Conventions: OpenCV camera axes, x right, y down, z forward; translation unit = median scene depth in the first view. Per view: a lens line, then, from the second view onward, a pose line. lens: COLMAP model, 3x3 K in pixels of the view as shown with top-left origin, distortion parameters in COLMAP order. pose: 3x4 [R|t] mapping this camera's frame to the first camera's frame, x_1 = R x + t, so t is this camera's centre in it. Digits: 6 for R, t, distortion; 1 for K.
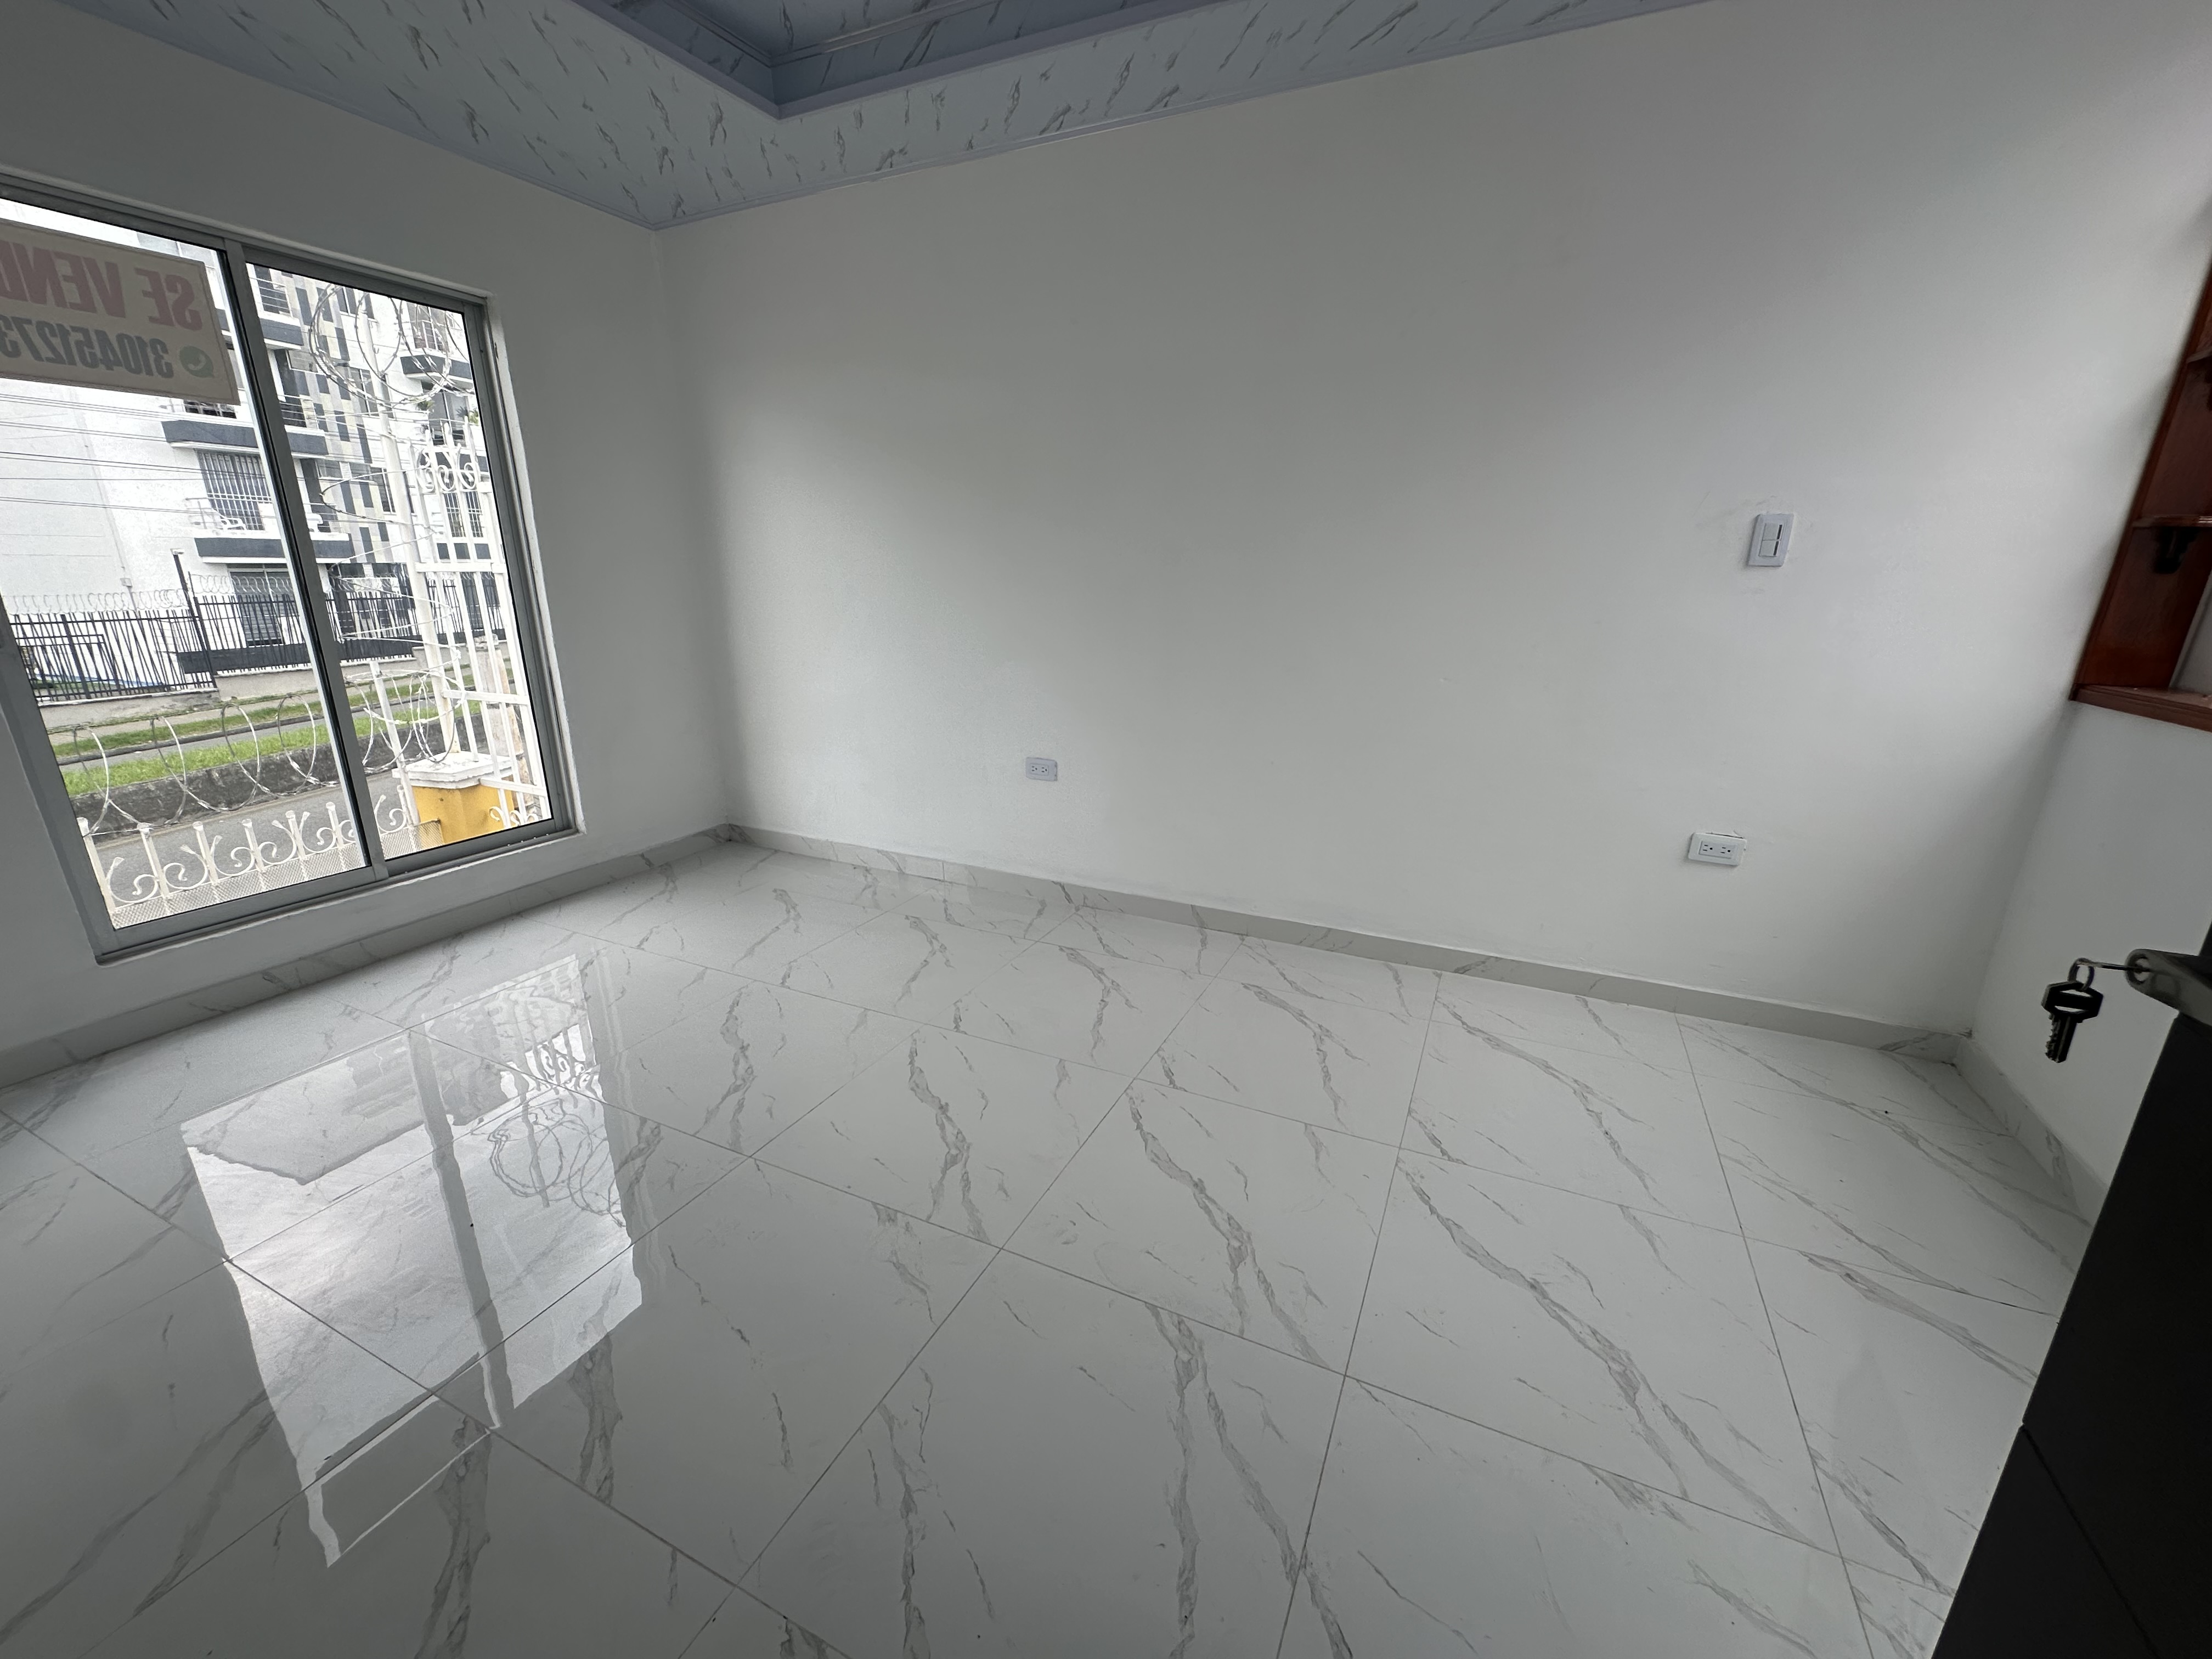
lens RADIAL K [[882.9, 0, 1106.3], [0, 882.9, 827.1], [0, 0, 1]] dist [-0.006572, 0.002040]
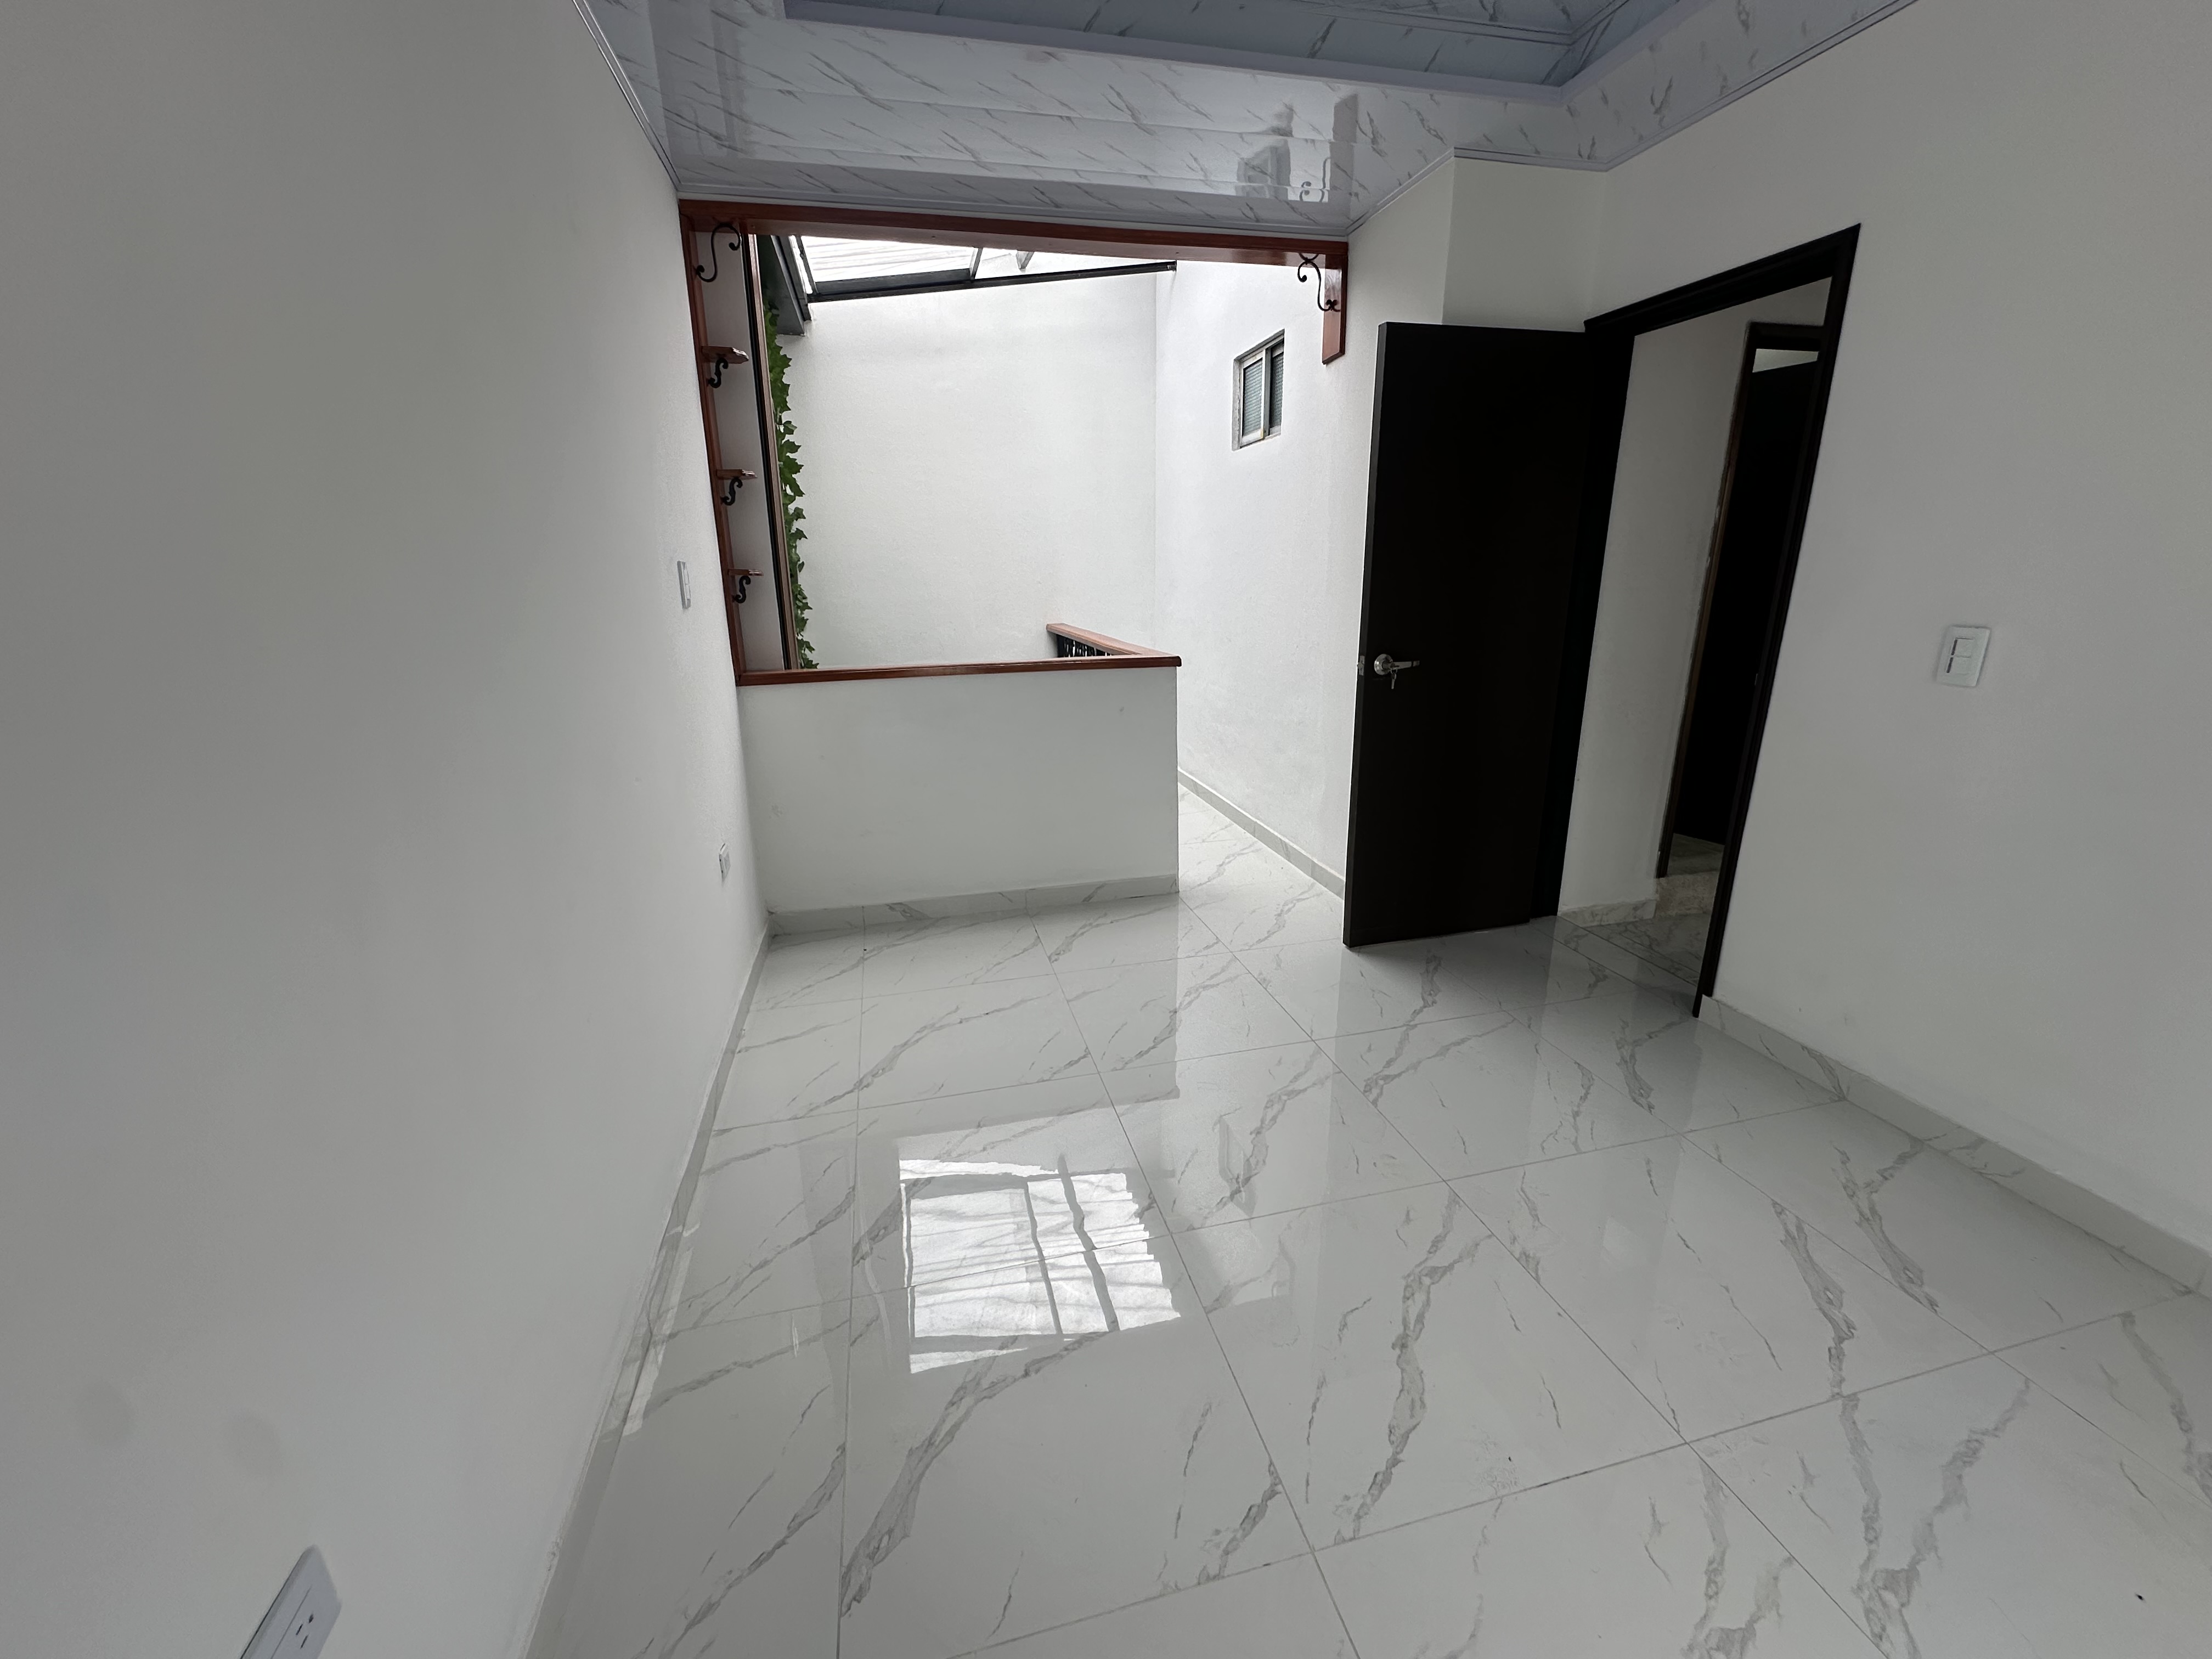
lens RADIAL K [[882.9, 0, 1106.3], [0, 882.9, 827.1], [0, 0, 1]] dist [-0.006572, 0.002040]
pose [[-0.626721, -0.211631, 0.749955, -0.379576], [0.237086, 0.865002, 0.442223, -0.343785], [-0.742301, 0.454955, -0.491940, 1.039620]]
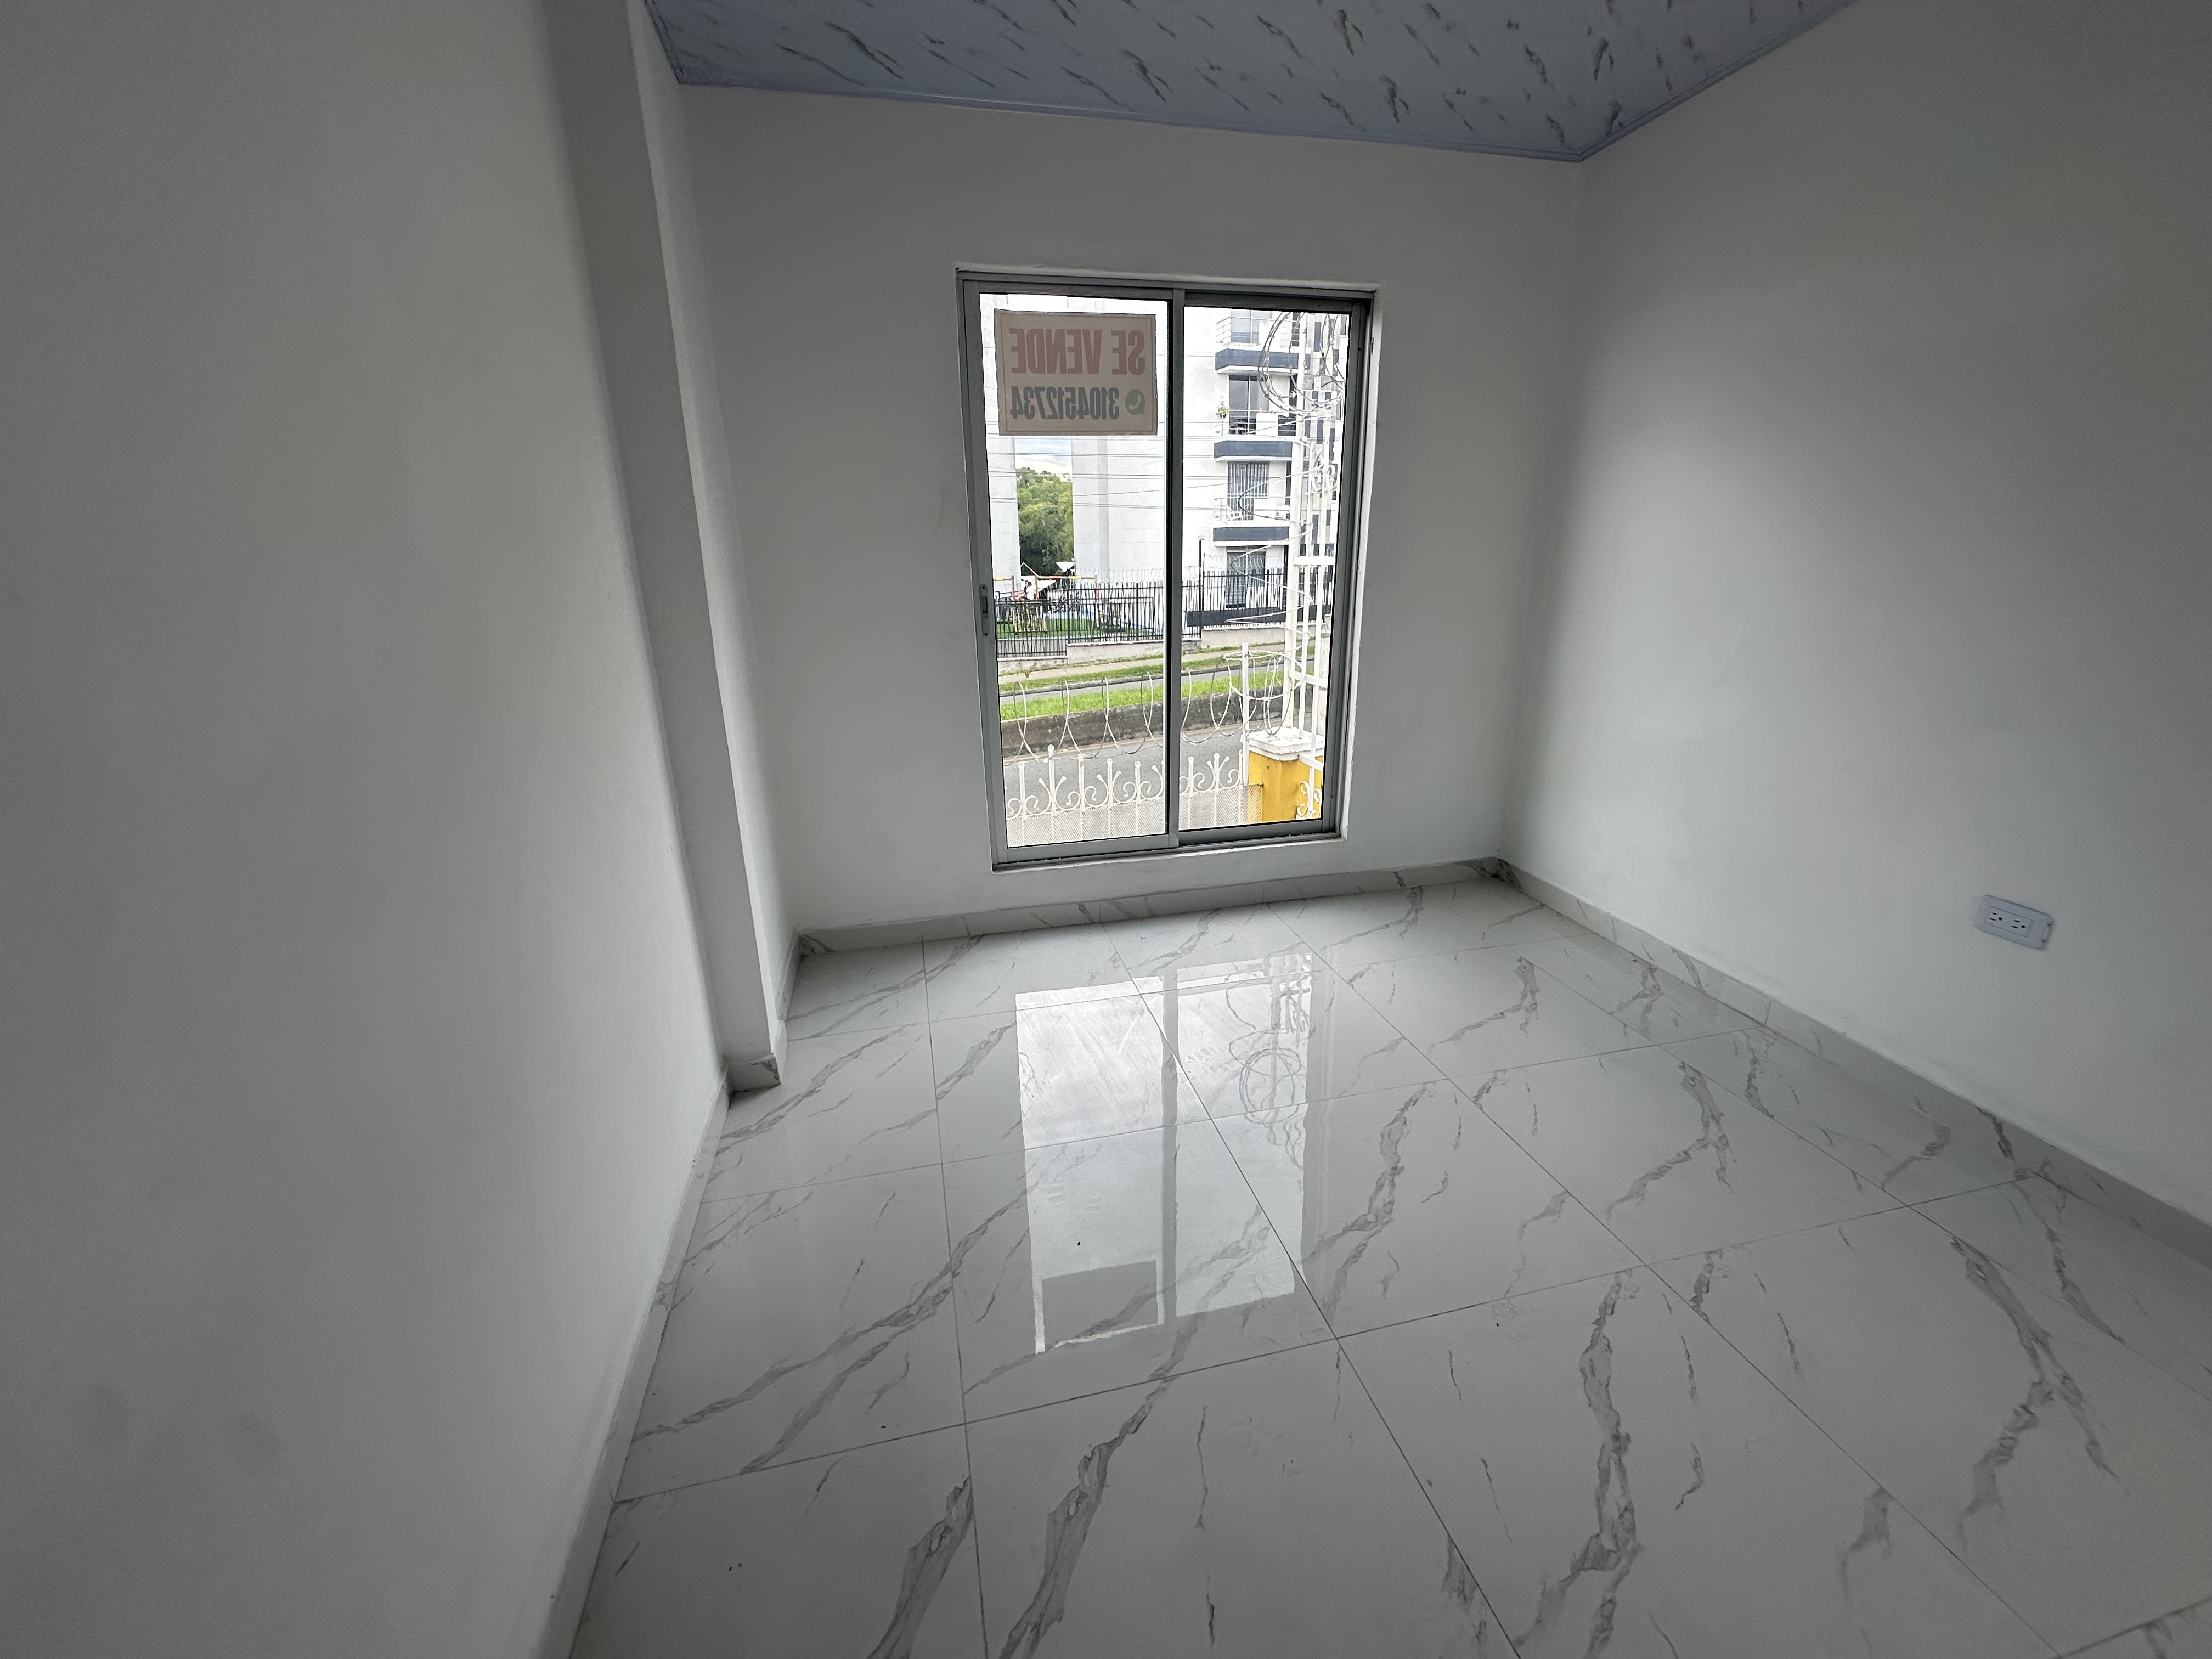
lens RADIAL K [[882.9, 0, 1106.3], [0, 882.9, 827.1], [0, 0, 1]] dist [-0.006572, 0.002040]
pose [[0.618409, 0.224618, -0.753071, -0.026186], [-0.204144, 0.971300, 0.122069, -0.091214], [0.758877, 0.078246, 0.646516, 0.205004]]
